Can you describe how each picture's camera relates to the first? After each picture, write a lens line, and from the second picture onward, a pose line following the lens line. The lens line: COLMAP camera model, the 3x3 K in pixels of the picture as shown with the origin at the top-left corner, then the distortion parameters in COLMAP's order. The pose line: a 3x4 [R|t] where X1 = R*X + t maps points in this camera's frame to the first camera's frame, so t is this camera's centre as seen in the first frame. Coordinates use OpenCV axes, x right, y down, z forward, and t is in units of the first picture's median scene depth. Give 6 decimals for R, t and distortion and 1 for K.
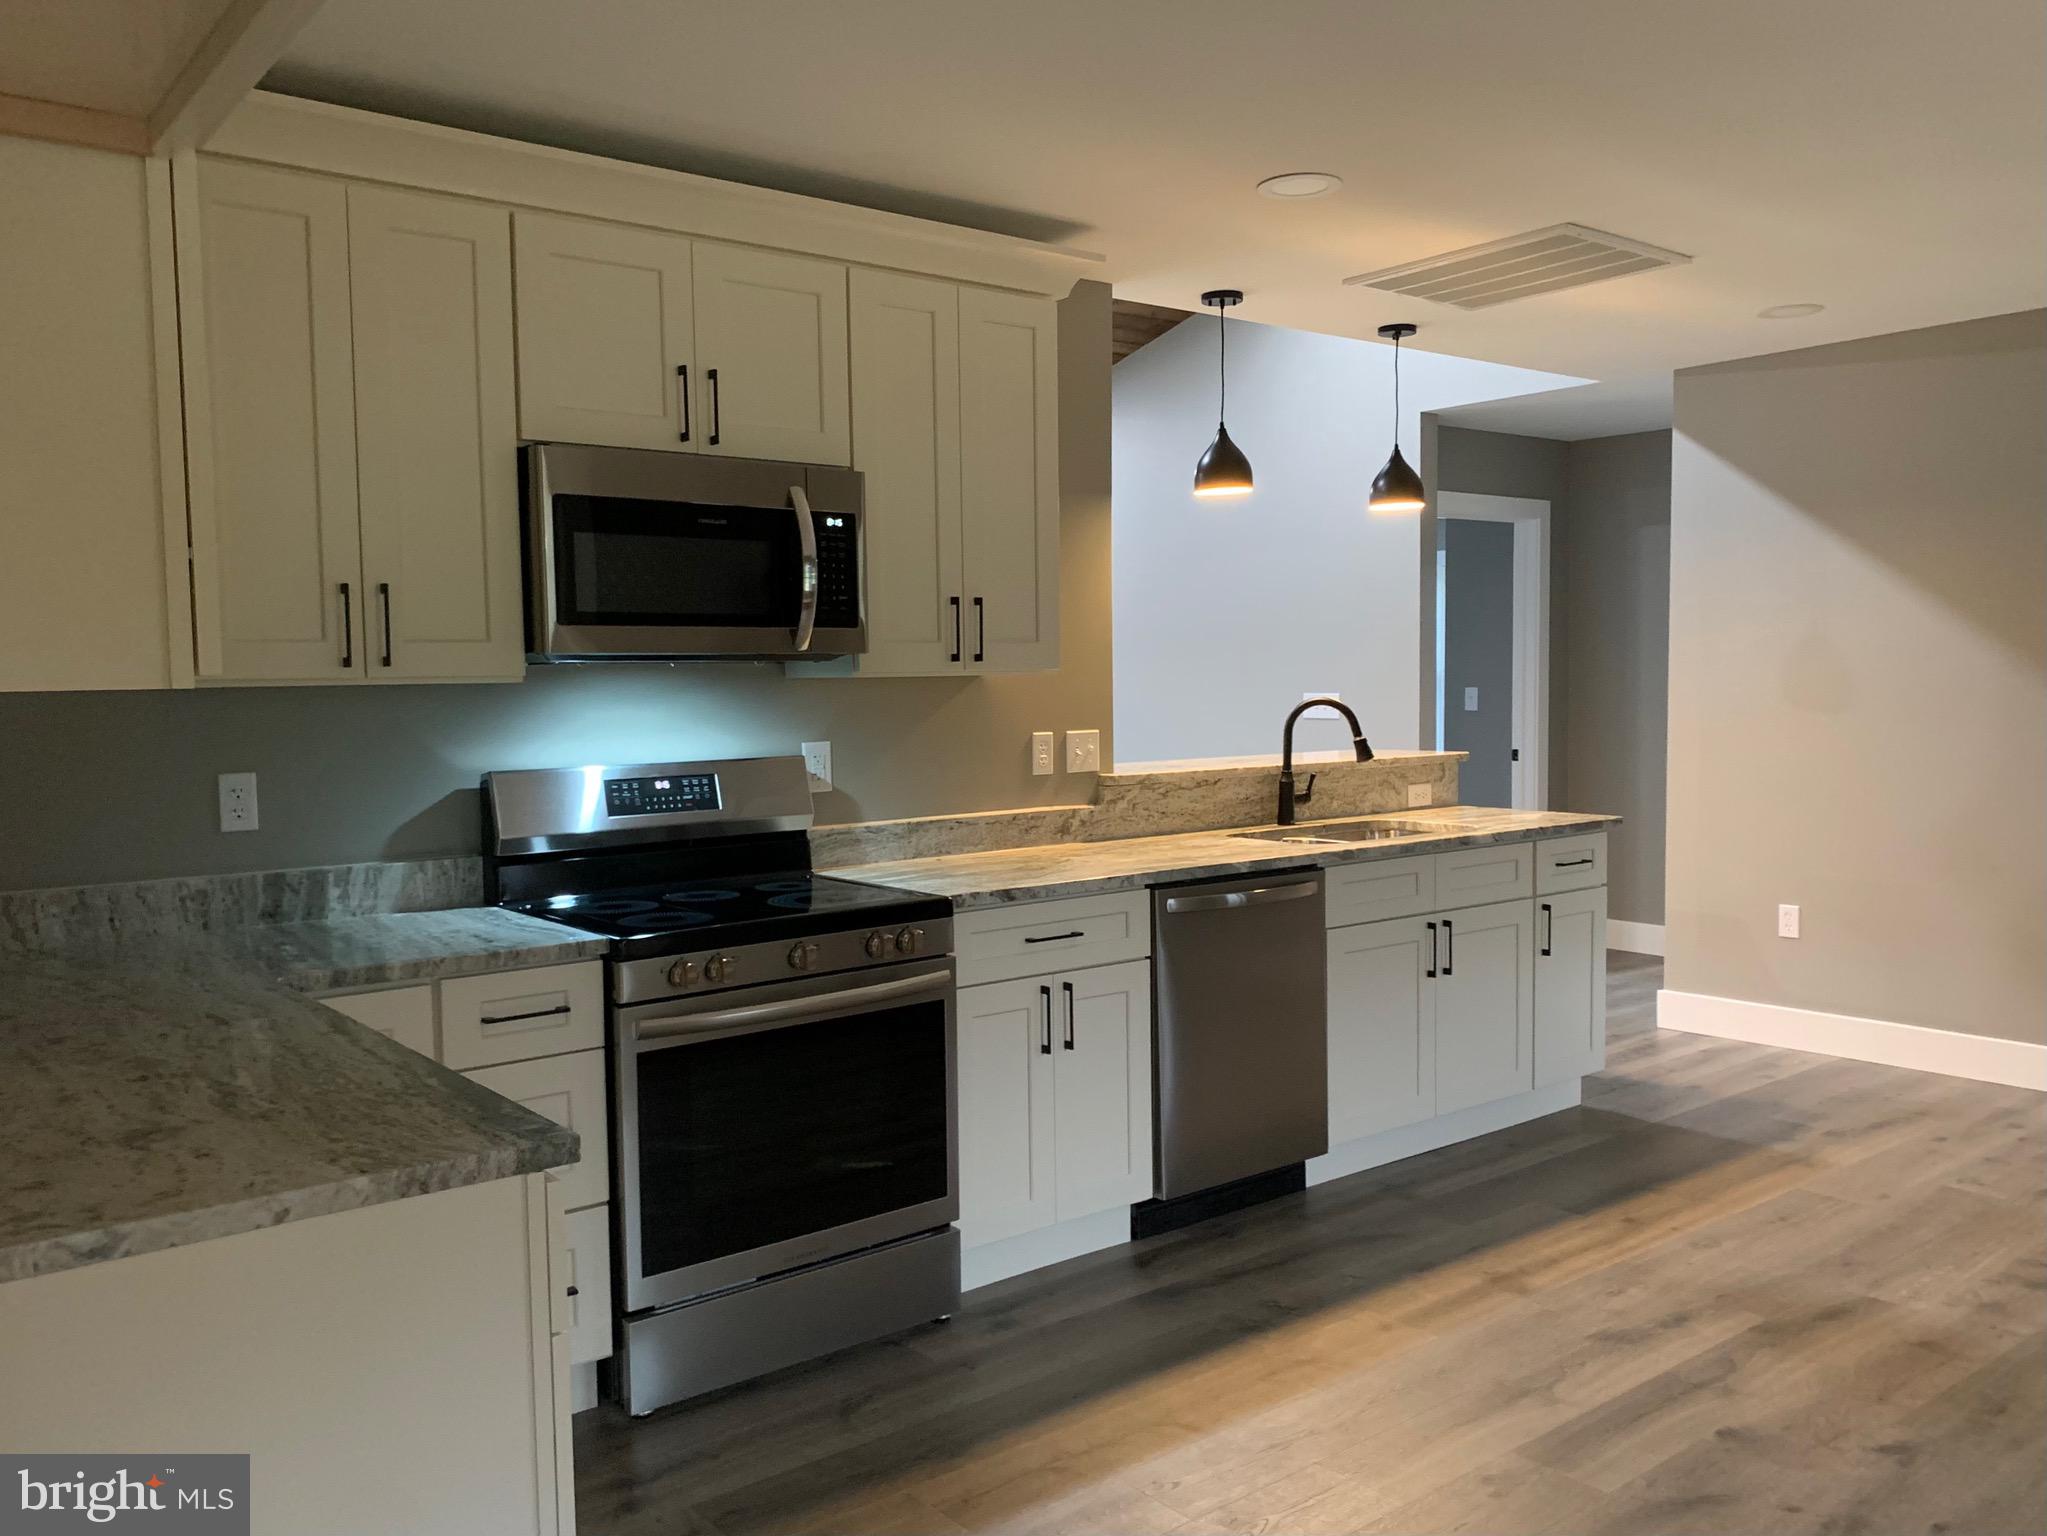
lens RADIAL K [[1647.5, 0, 971.3], [0, 1647.5, 807.9], [0, 0, 1]] dist [0.062205, -0.076333]
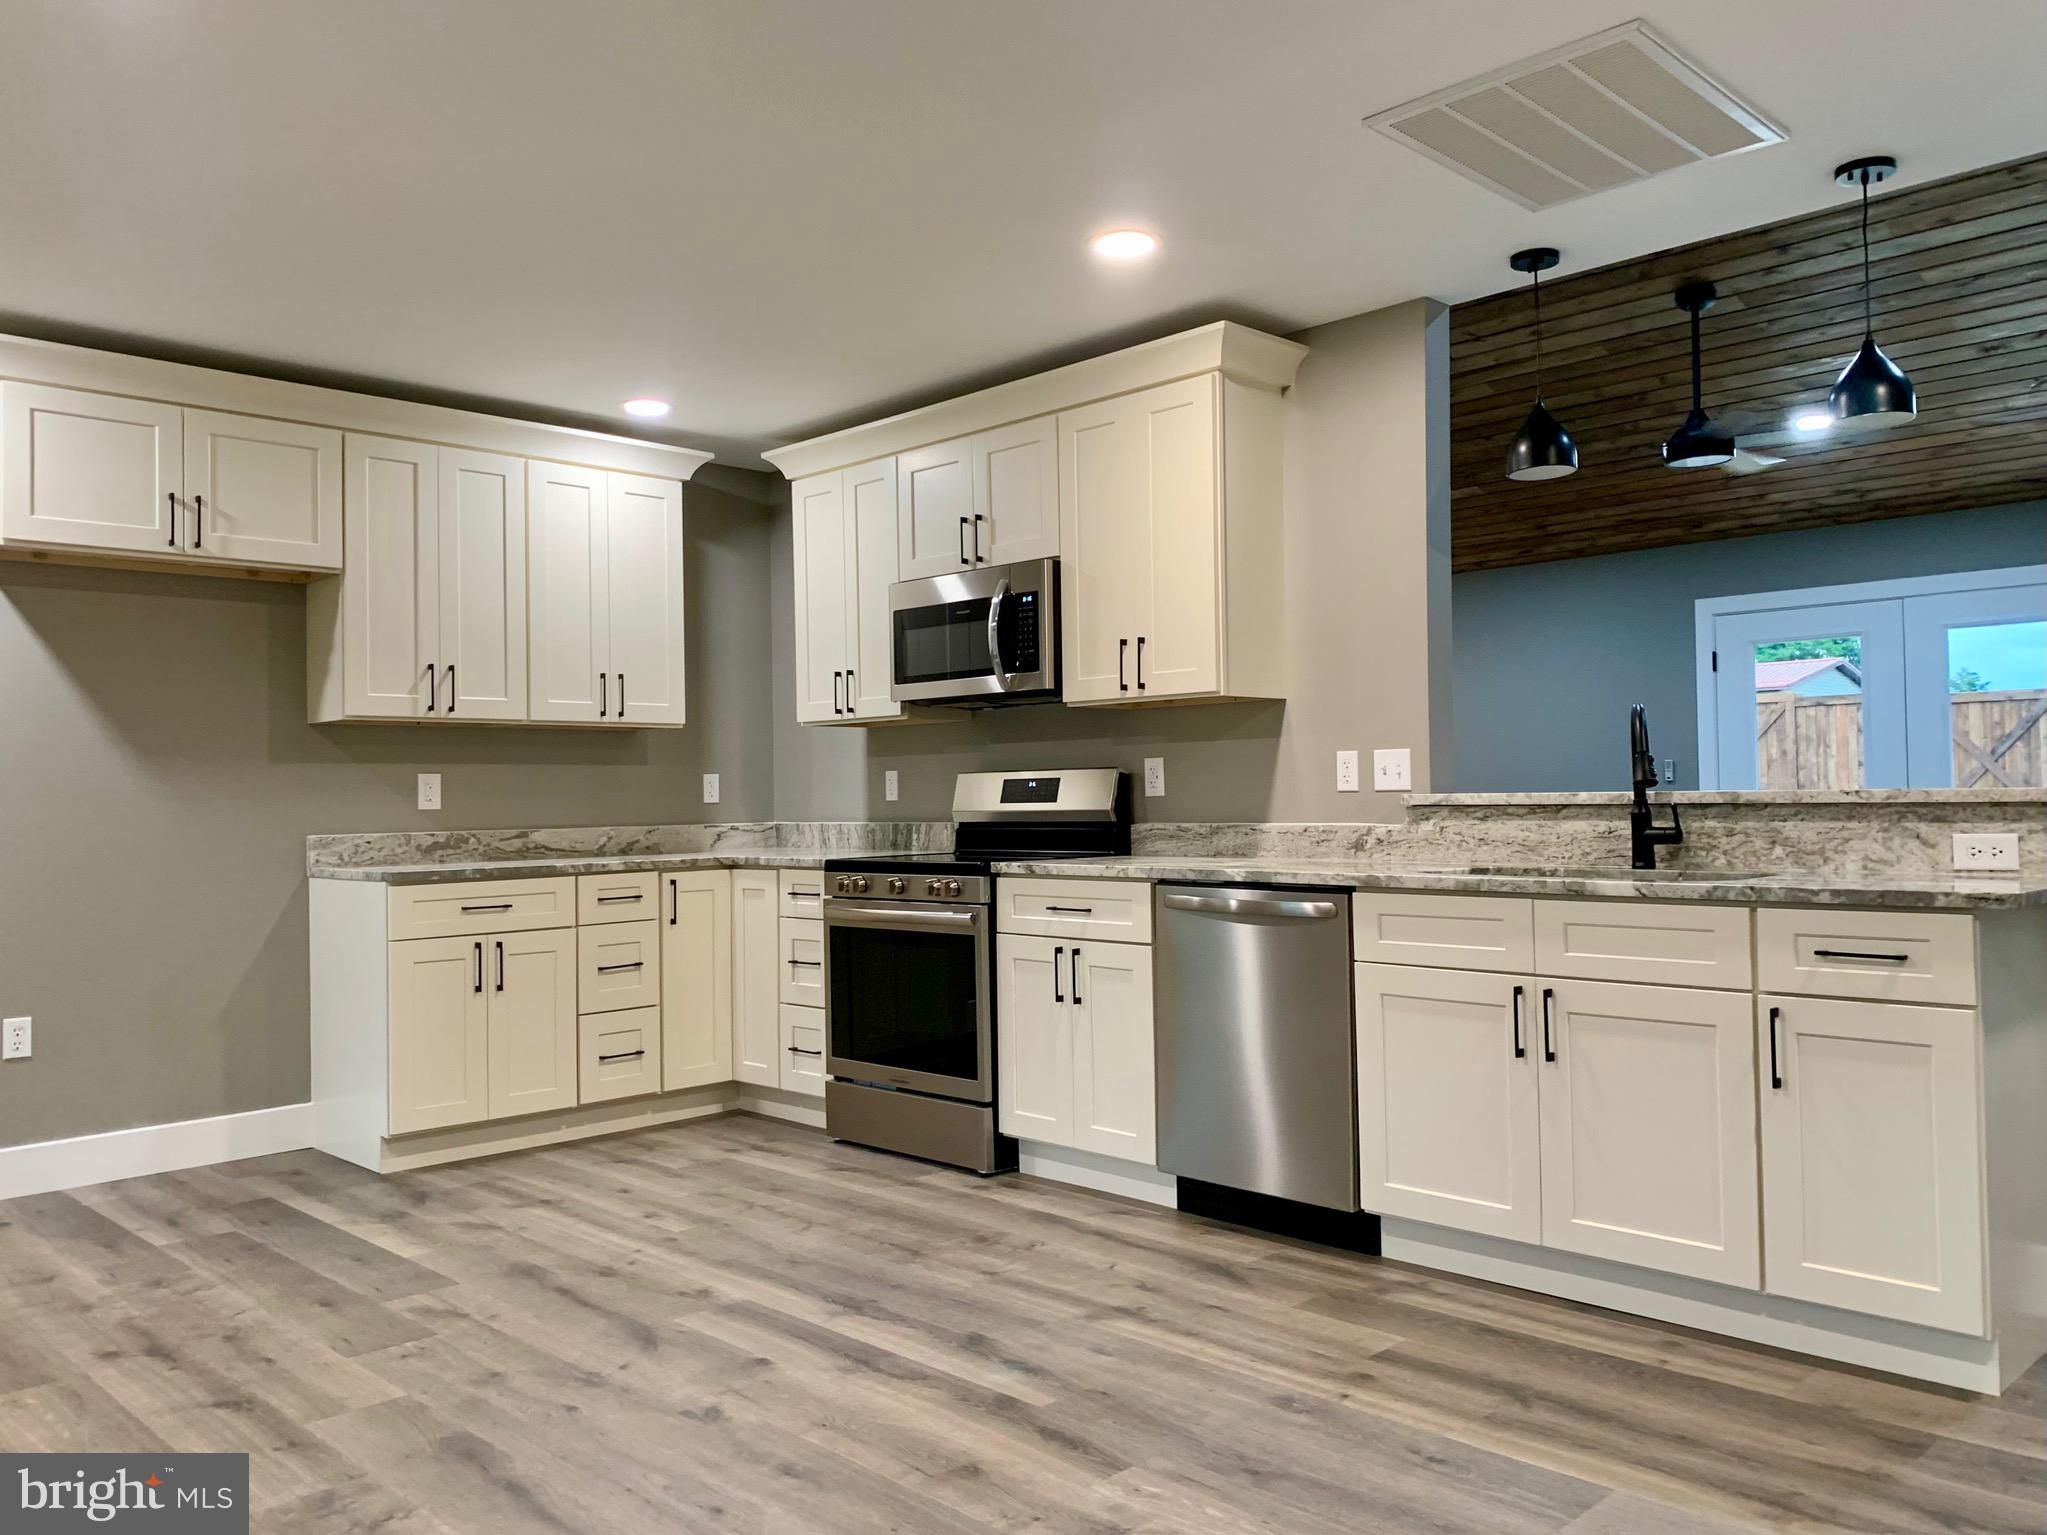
lens RADIAL K [[1539.0, 0, 1023.5], [0, 1539.0, 767.5], [0, 0, 1]] dist [0.002870, -0.002390]
pose [[0.116482, -0.006703, -0.993170, 0.923882], [-0.069874, 0.997444, -0.014927, -0.006232], [0.990732, 0.071136, 0.115716, 0.640691]]
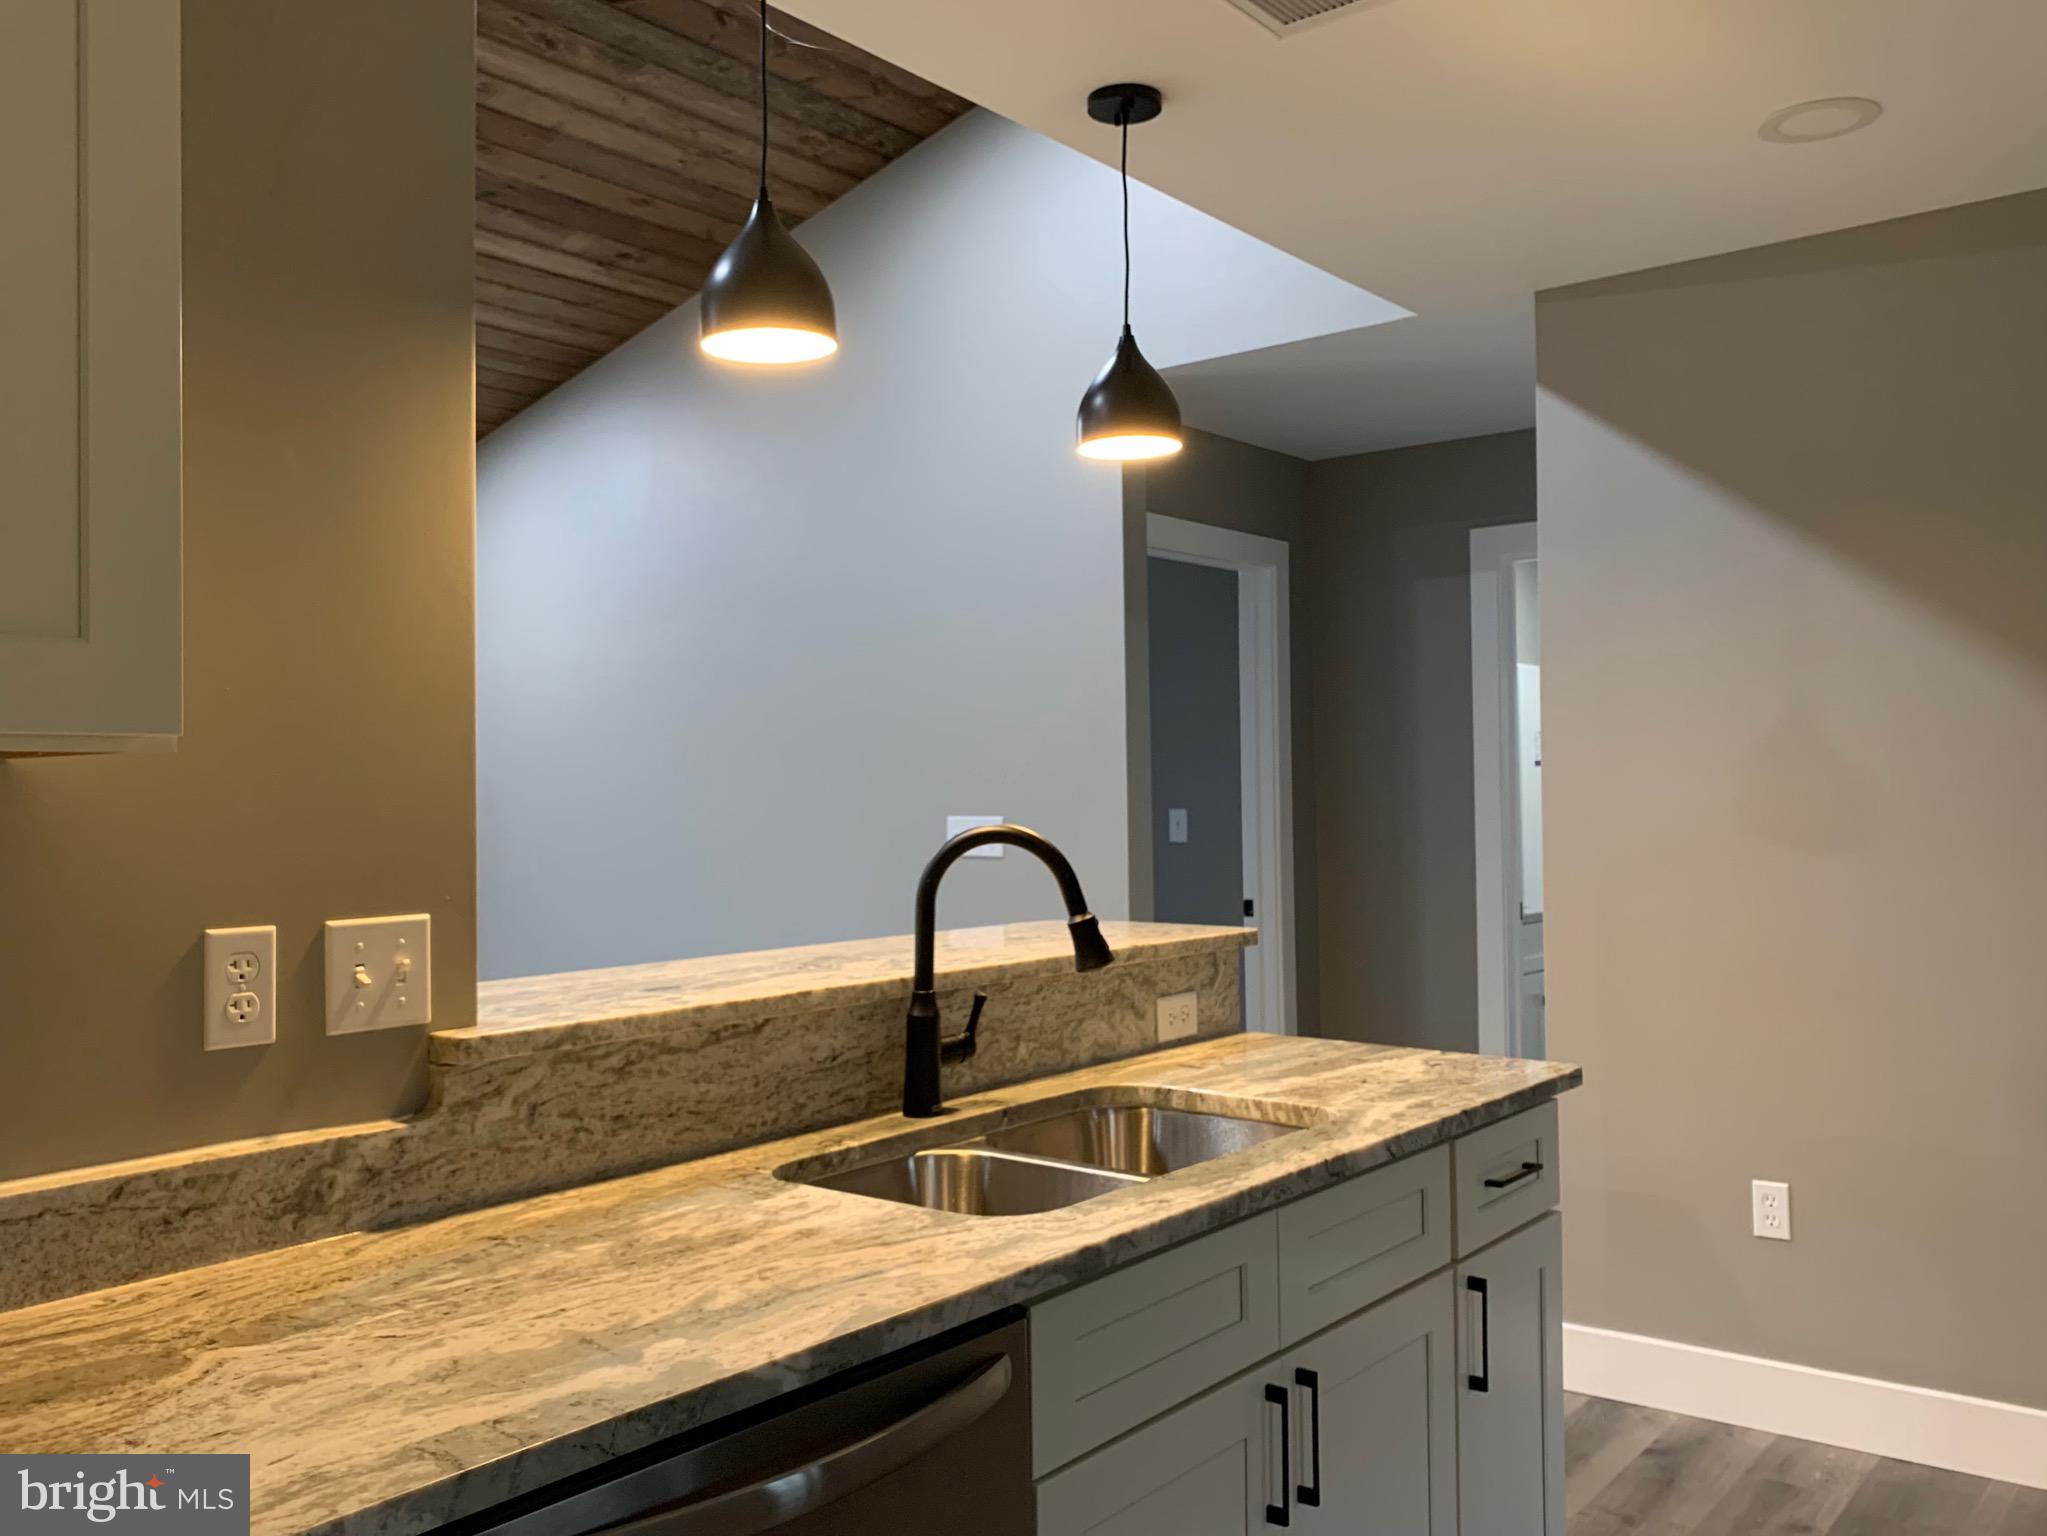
lens RADIAL K [[1692.4, 0, 1023.5], [0, 1692.4, 768.0], [0, 0, 1]] dist [0.074251, -0.148953]
pose [[0.968837, 0.008944, 0.247538, 0.107264], [0.015188, 0.995322, -0.095407, -0.039656], [-0.247233, 0.096194, 0.964169, 0.566001]]
